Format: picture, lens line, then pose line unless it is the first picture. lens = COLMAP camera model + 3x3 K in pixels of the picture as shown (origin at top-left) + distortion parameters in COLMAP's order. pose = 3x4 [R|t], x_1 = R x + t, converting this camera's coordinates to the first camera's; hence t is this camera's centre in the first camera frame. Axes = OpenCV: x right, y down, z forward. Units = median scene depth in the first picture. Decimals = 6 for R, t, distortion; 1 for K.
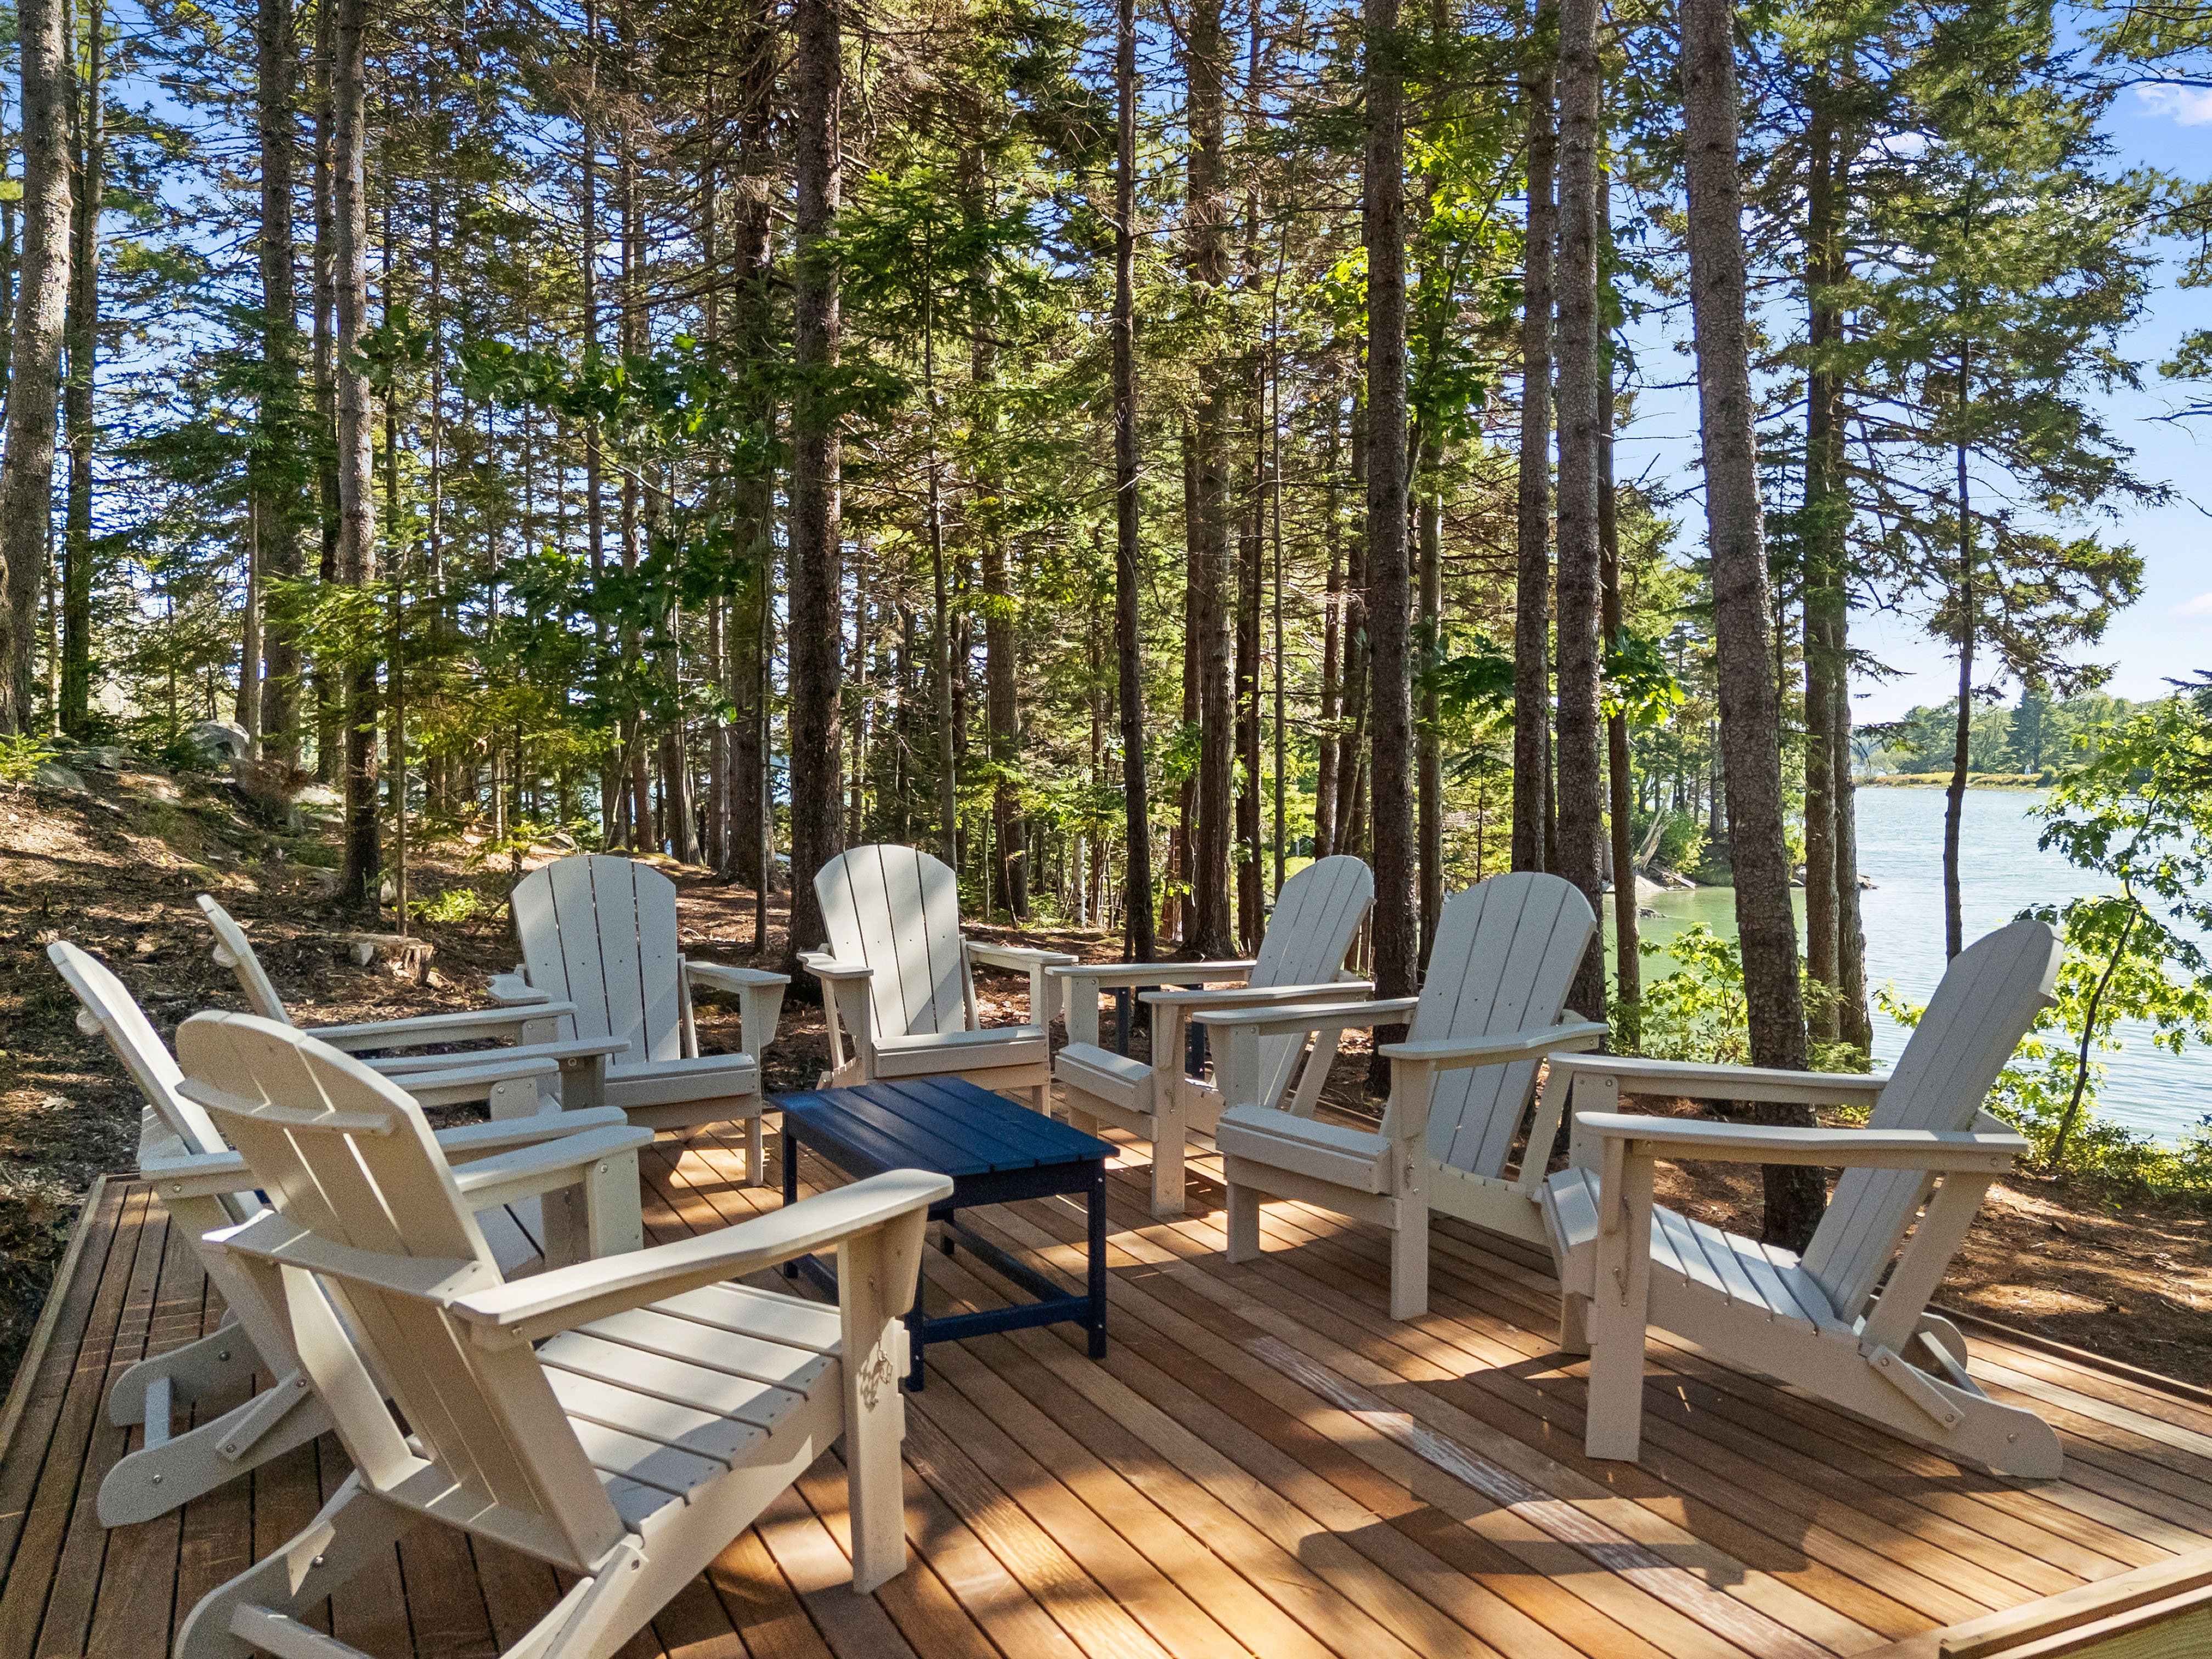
lens RADIAL K [[1784.1, 0, 1135.8], [0, 1784.1, 811.3], [0, 0, 1]] dist [0.048685, -0.010789]
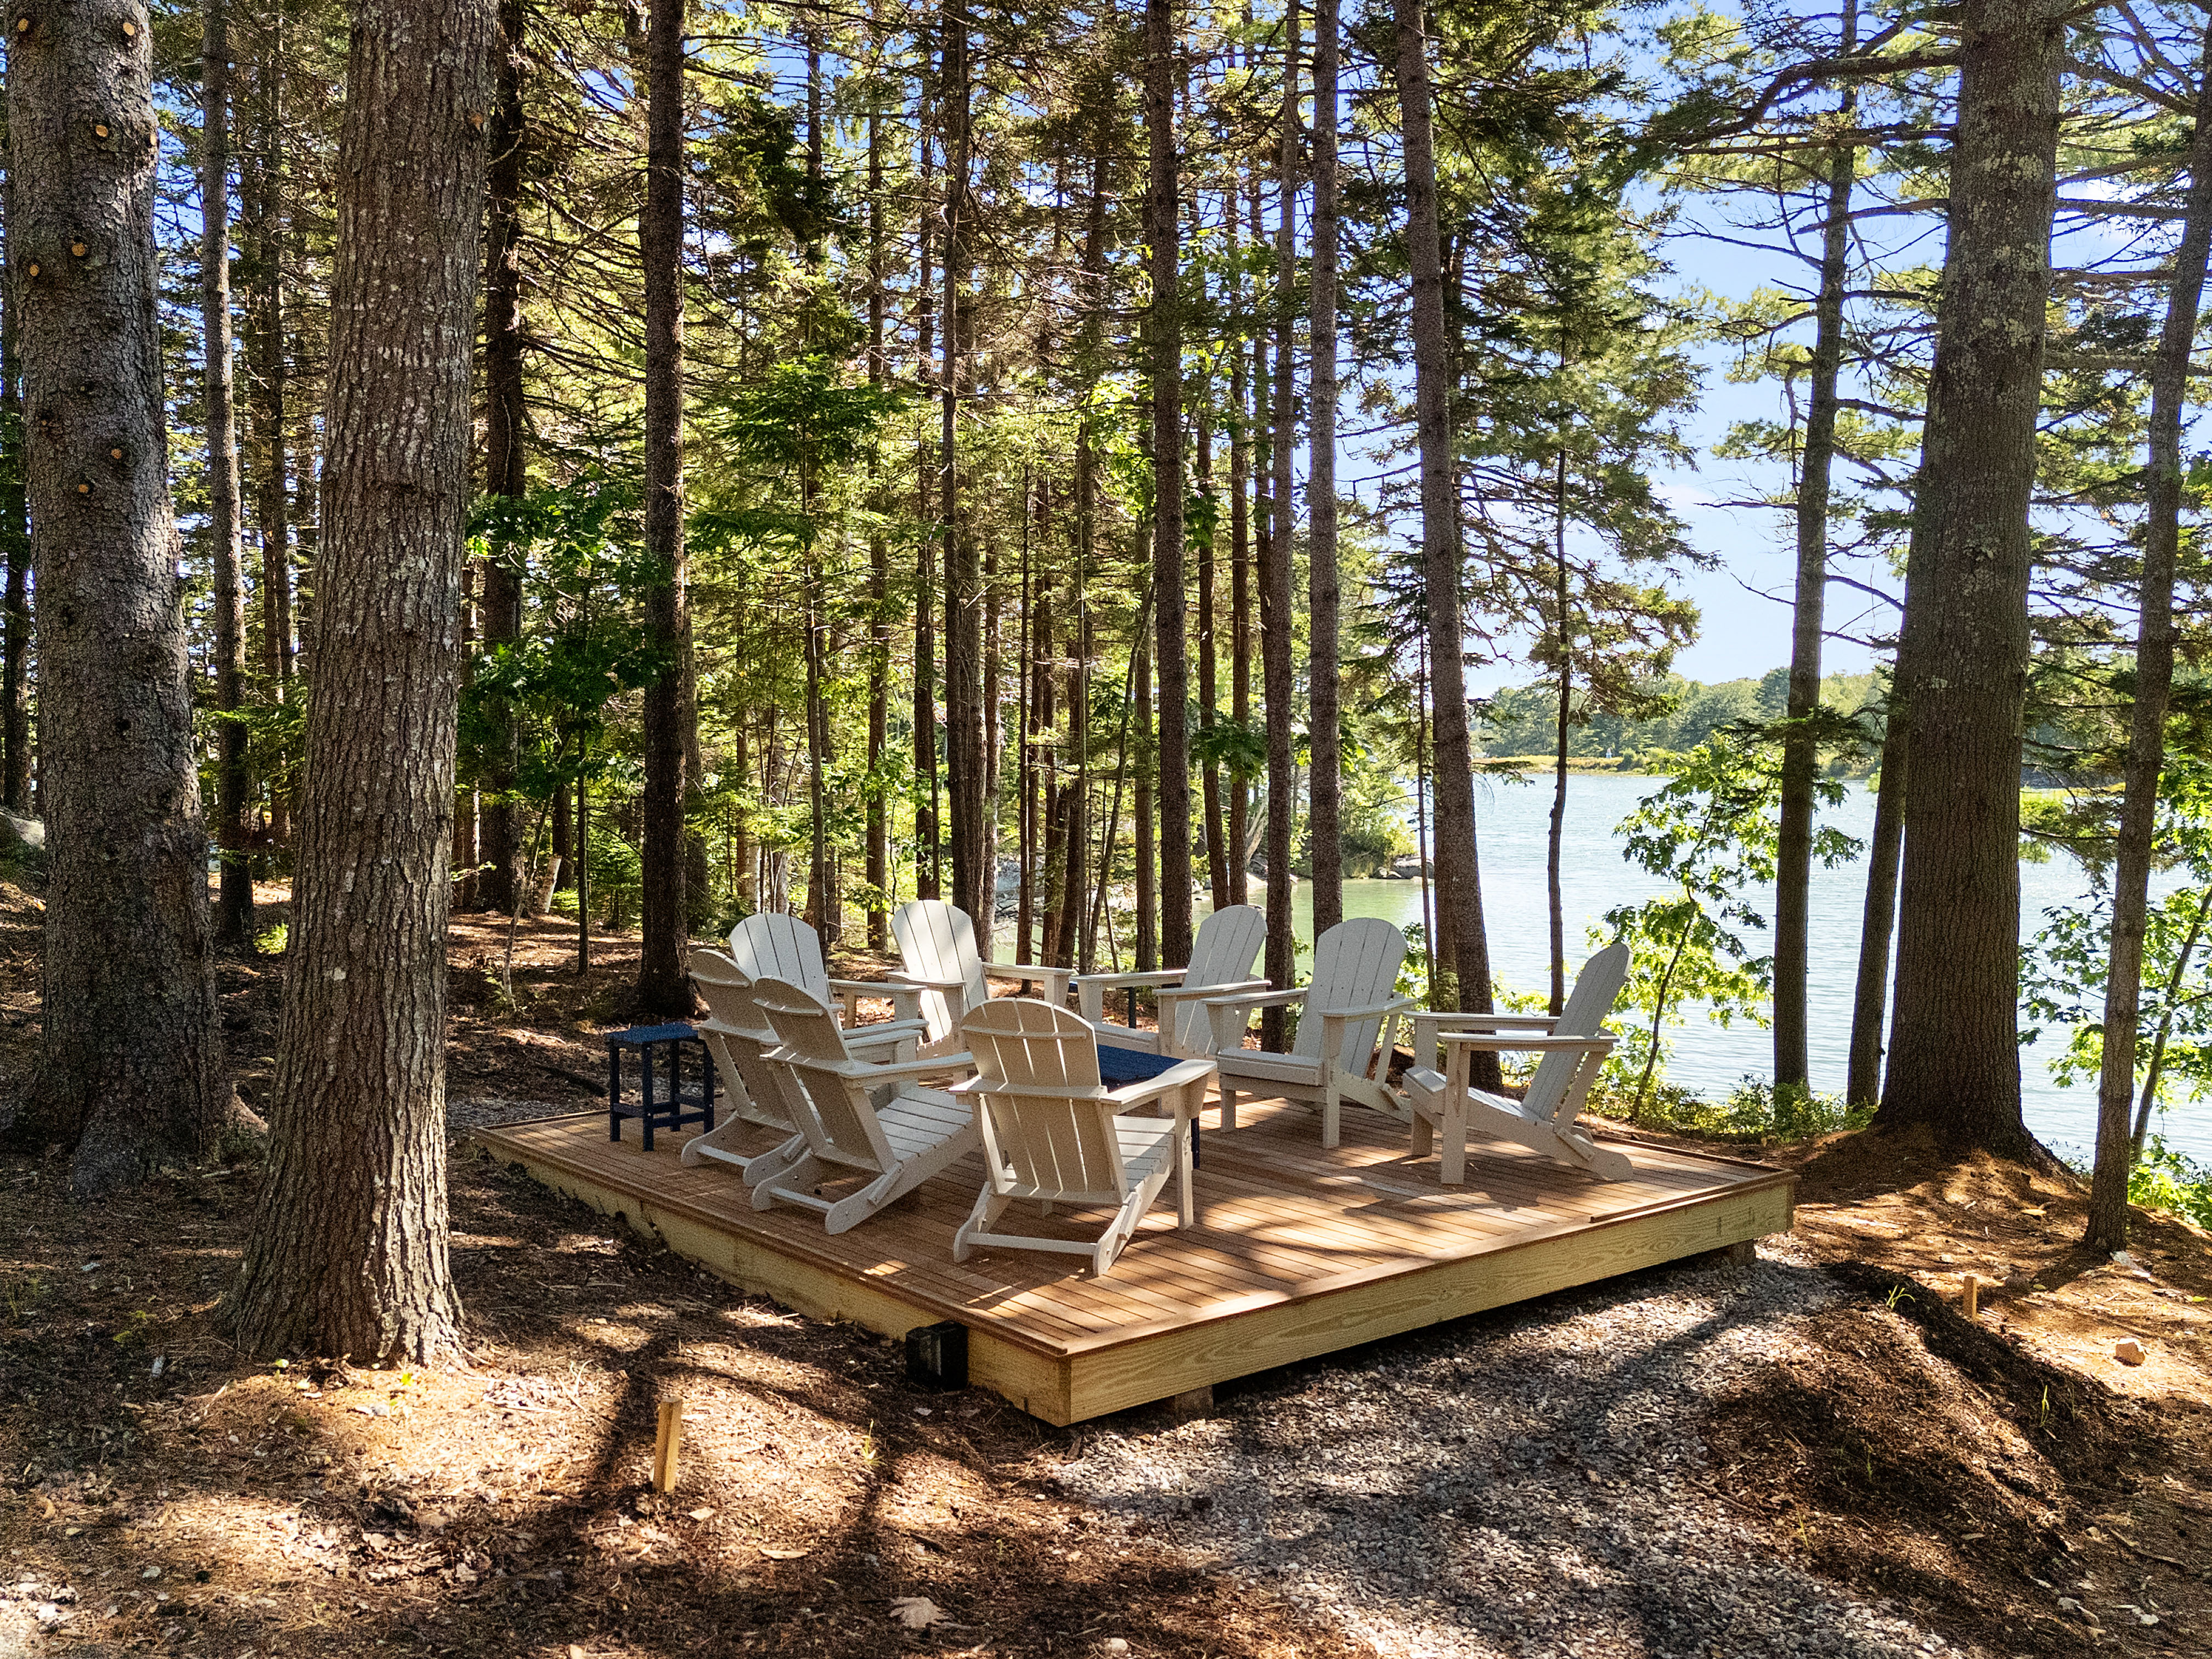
lens RADIAL K [[2003.9, 0, 1044.3], [0, 2003.9, 810.8], [0, 0, 1]] dist [0.087760, -0.106767]
pose [[0.982705, -0.009501, 0.184936, -0.113539], [0.008302, 0.999939, 0.007253, -0.022625], [-0.184993, -0.005592, 0.982724, -0.226003]]
